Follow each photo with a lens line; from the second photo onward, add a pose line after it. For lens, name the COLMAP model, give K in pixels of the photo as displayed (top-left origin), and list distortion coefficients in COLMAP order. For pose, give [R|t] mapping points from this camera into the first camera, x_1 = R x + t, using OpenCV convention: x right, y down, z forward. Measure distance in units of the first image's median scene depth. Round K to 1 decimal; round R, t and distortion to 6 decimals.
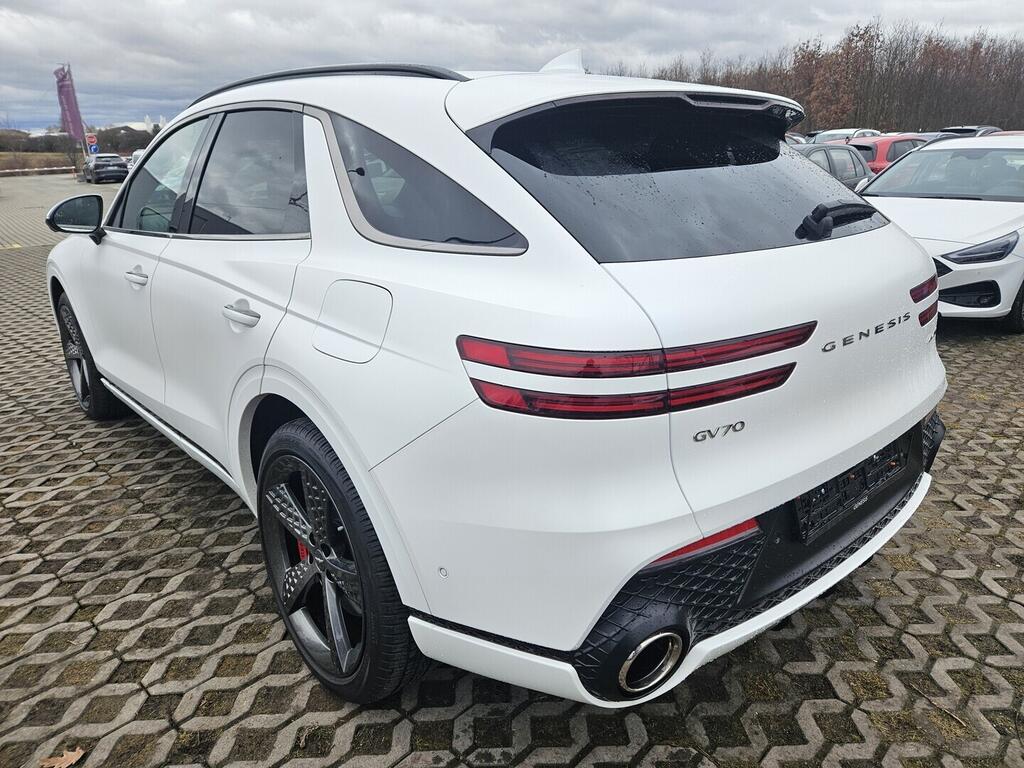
lens RADIAL K [[690.4, 0, 512.0], [0, 690.4, 384.0], [0, 0, 1]] dist [0.042025, 0.000487]
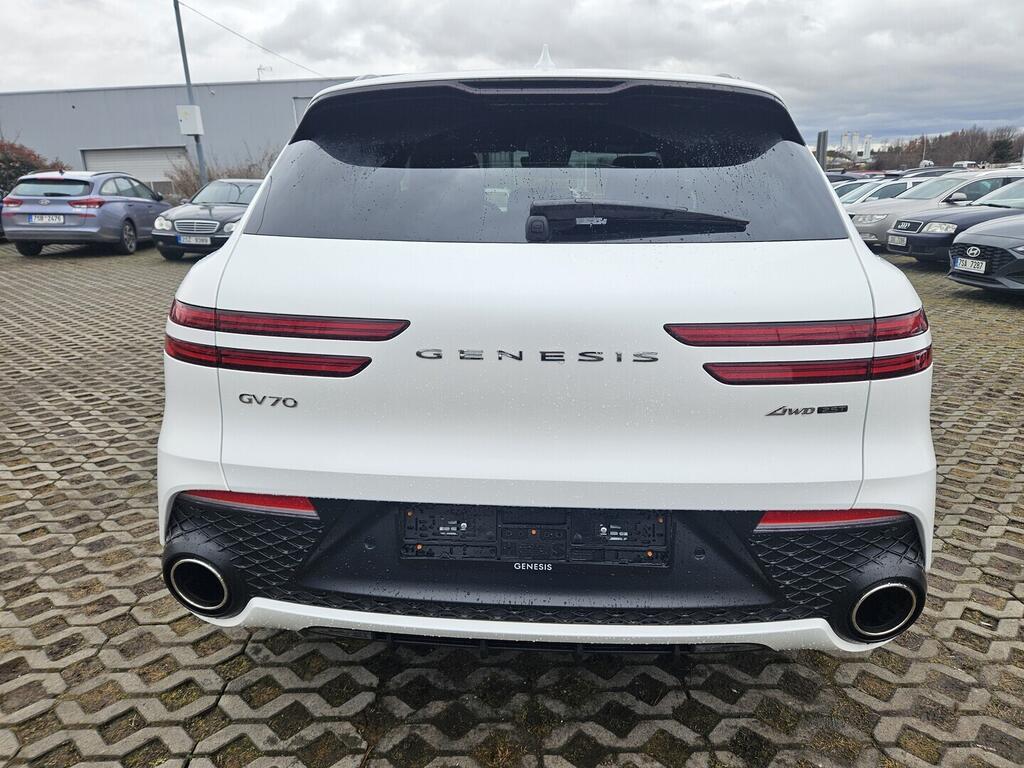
lens RADIAL K [[690.4, 0, 512.0], [0, 690.4, 384.0], [0, 0, 1]] dist [0.042025, 0.000487]
pose [[0.716684, 0.213714, -0.663845, 1.168657], [-0.230108, 0.971046, 0.064189, -0.100760], [0.658342, 0.106753, 0.745111, 0.426144]]
